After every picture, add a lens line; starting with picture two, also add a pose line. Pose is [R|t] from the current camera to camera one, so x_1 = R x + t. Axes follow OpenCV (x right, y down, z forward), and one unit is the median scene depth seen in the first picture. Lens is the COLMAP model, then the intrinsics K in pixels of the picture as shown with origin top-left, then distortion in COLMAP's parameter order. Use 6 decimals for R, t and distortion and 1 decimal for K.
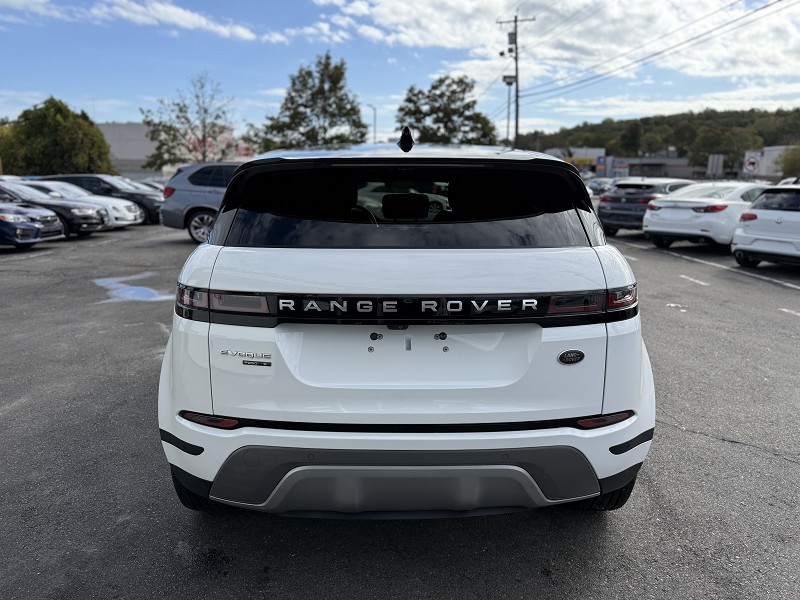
lens RADIAL K [[592.2, 0, 397.5], [0, 592.2, 299.1], [0, 0, 1]] dist [-0.012555, -0.007363]
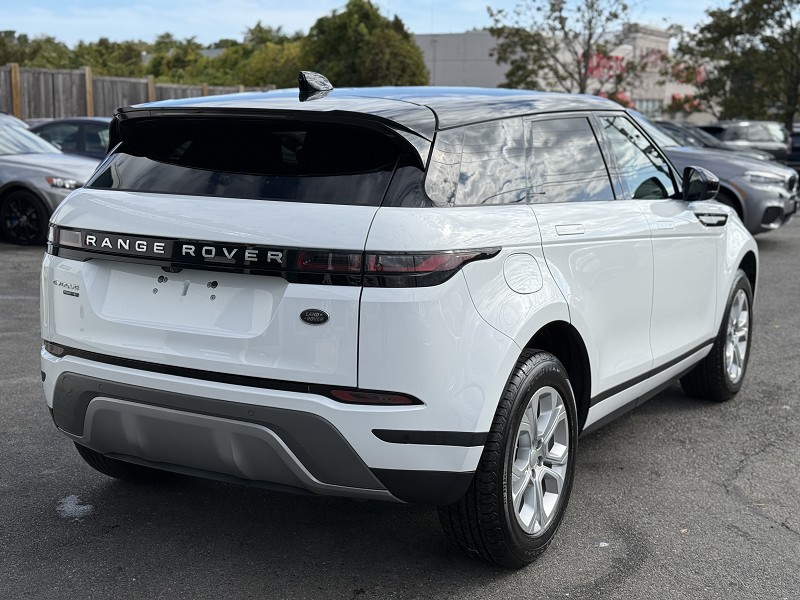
lens RADIAL K [[1098.9, 0, 368.9], [0, 1098.9, 317.8], [0, 0, 1]] dist [0.216989, 0.000000]
pose [[0.856482, 0.100510, -0.506297, 0.067747], [-0.116607, 0.993178, -0.000095, 0.004781], [0.502834, 0.059119, 0.862359, -0.025814]]
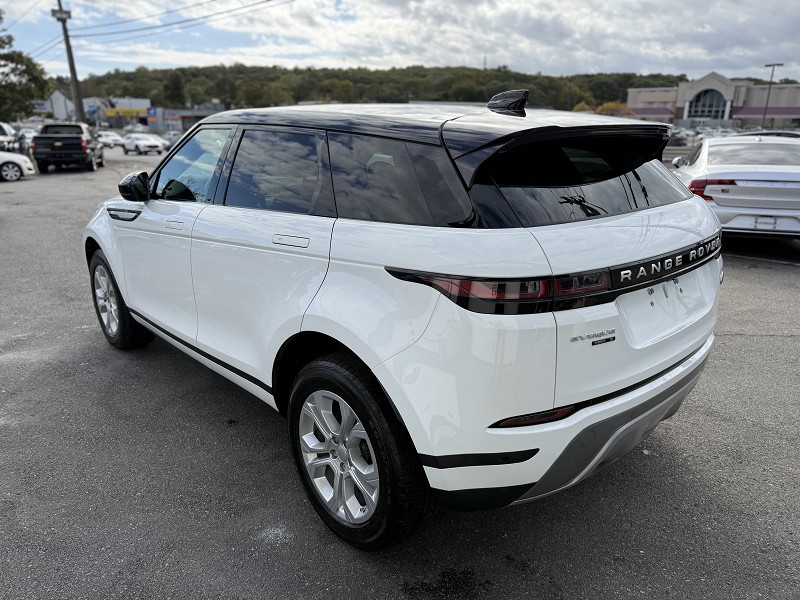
lens RADIAL K [[592.2, 0, 402.2], [0, 592.2, 298.8], [0, 0, 1]] dist [-0.012555, -0.007363]
pose [[0.723344, -0.191282, 0.663464, -0.059994], [0.139663, 0.981533, 0.130716, -0.007226], [-0.676216, -0.001892, 0.736701, 0.026945]]
